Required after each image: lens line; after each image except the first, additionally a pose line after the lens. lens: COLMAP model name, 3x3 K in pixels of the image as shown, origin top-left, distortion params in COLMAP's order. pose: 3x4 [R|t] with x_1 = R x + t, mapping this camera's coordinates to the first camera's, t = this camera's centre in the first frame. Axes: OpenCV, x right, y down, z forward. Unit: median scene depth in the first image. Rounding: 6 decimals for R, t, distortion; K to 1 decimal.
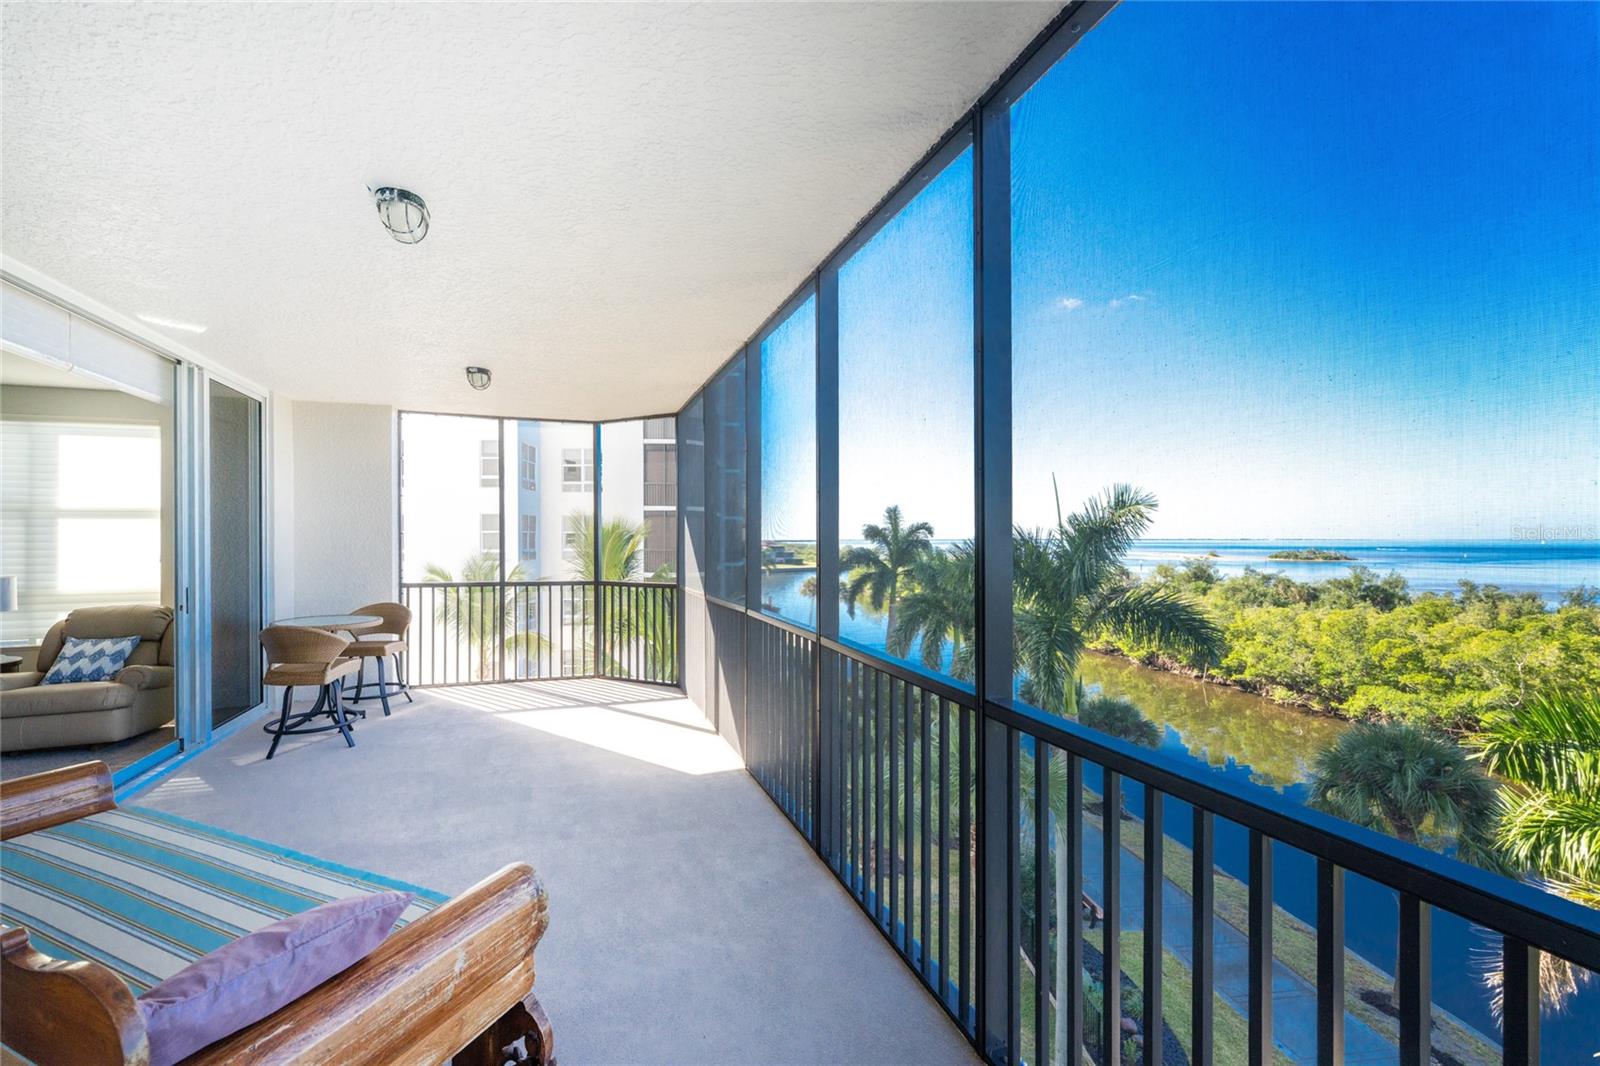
lens RADIAL K [[658.5, 0, 793.3], [0, 658.5, 543.6], [0, 0, 1]] dist [-0.002642, -0.000807]
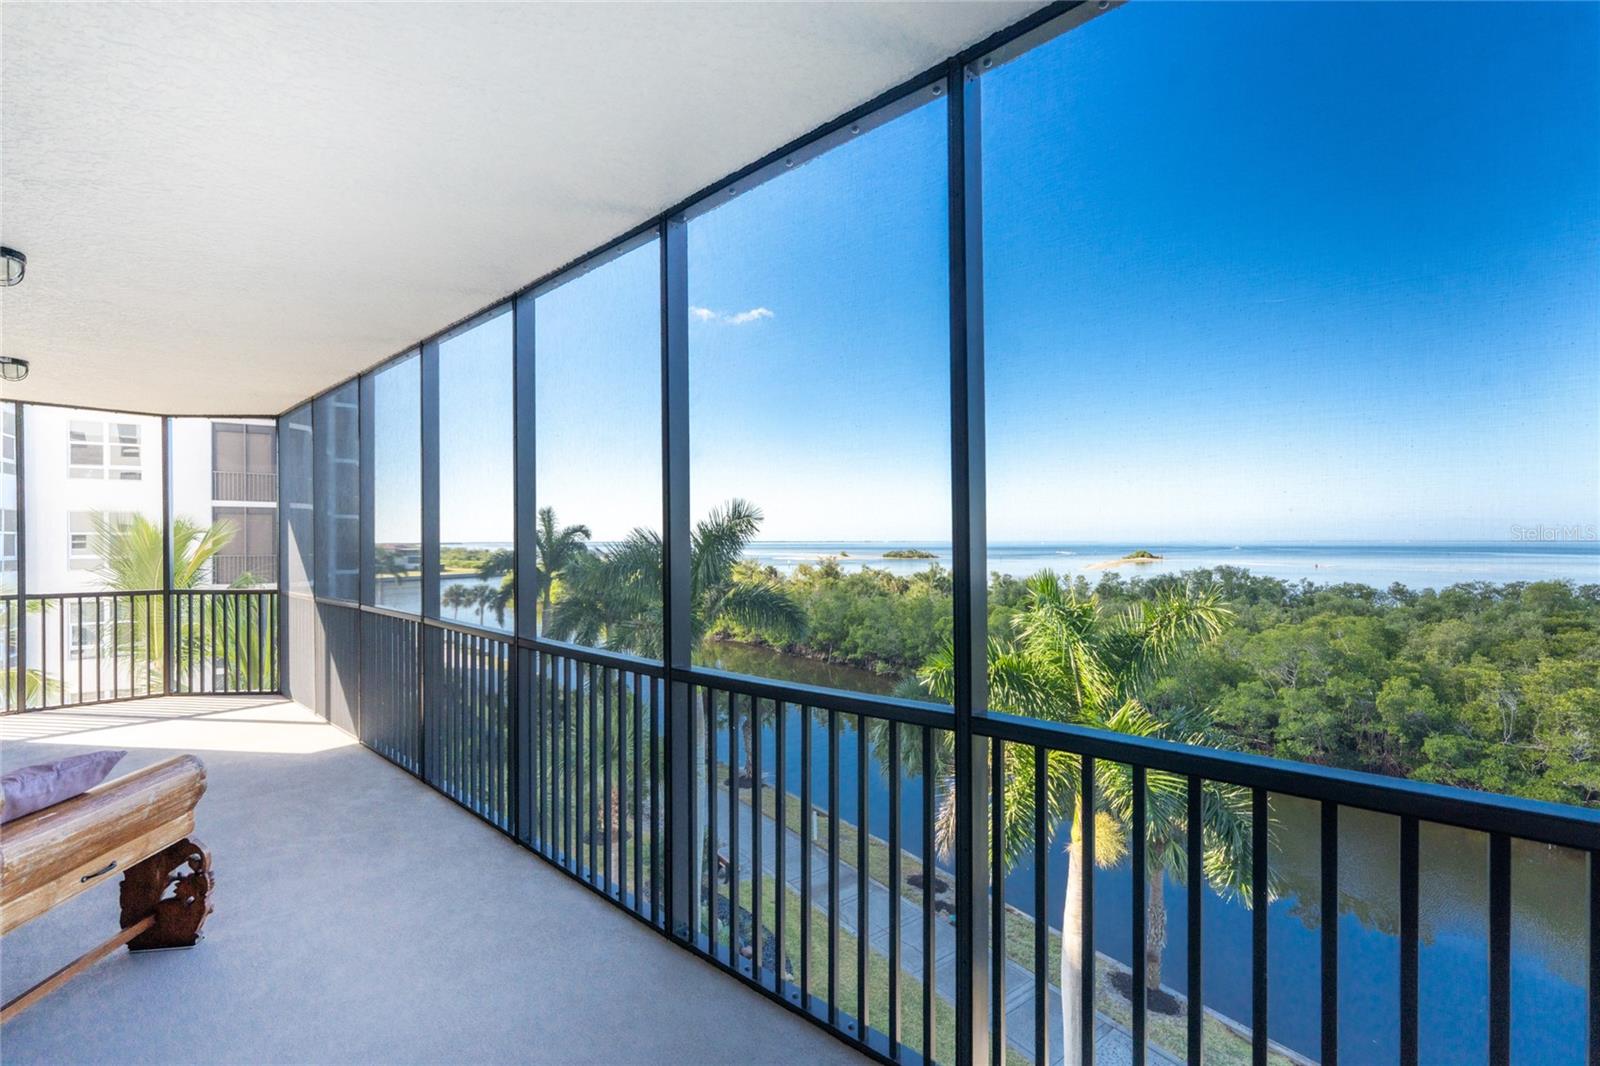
lens RADIAL K [[658.5, 0, 793.3], [0, 658.5, 543.6], [0, 0, 1]] dist [-0.002642, -0.000807]
pose [[0.875122, -0.002723, 0.483894, 0.021583], [0.004671, 0.999985, -0.002821, -0.001010], [-0.483879, 0.004728, 0.875122, -0.223798]]
